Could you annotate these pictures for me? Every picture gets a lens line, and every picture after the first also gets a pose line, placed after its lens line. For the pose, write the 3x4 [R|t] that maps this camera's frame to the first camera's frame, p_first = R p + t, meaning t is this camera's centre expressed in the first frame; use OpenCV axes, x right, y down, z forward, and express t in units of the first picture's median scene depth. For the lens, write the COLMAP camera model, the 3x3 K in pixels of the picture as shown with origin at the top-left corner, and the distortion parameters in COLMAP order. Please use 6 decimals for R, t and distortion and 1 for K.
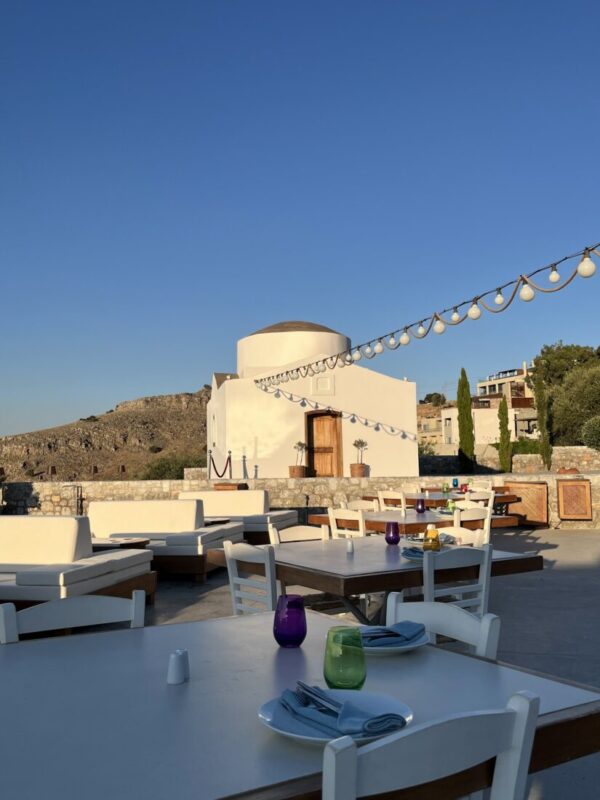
lens RADIAL K [[587.1, 0, 300.0], [0, 587.1, 400.0], [0, 0, 1]] dist [0.037811, -0.001609]
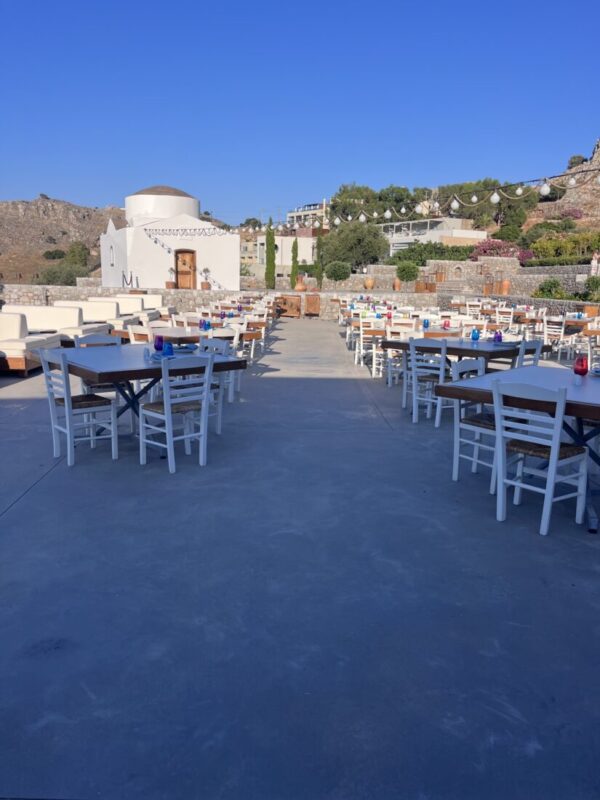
lens RADIAL K [[587.1, 0, 300.0], [0, 587.1, 400.0], [0, 0, 1]] dist [0.037811, -0.001609]
pose [[0.953341, -0.020235, 0.301216, -0.106440], [-0.075226, 0.950357, 0.301931, -0.069196], [-0.292372, -0.310503, 0.904492, -0.497927]]
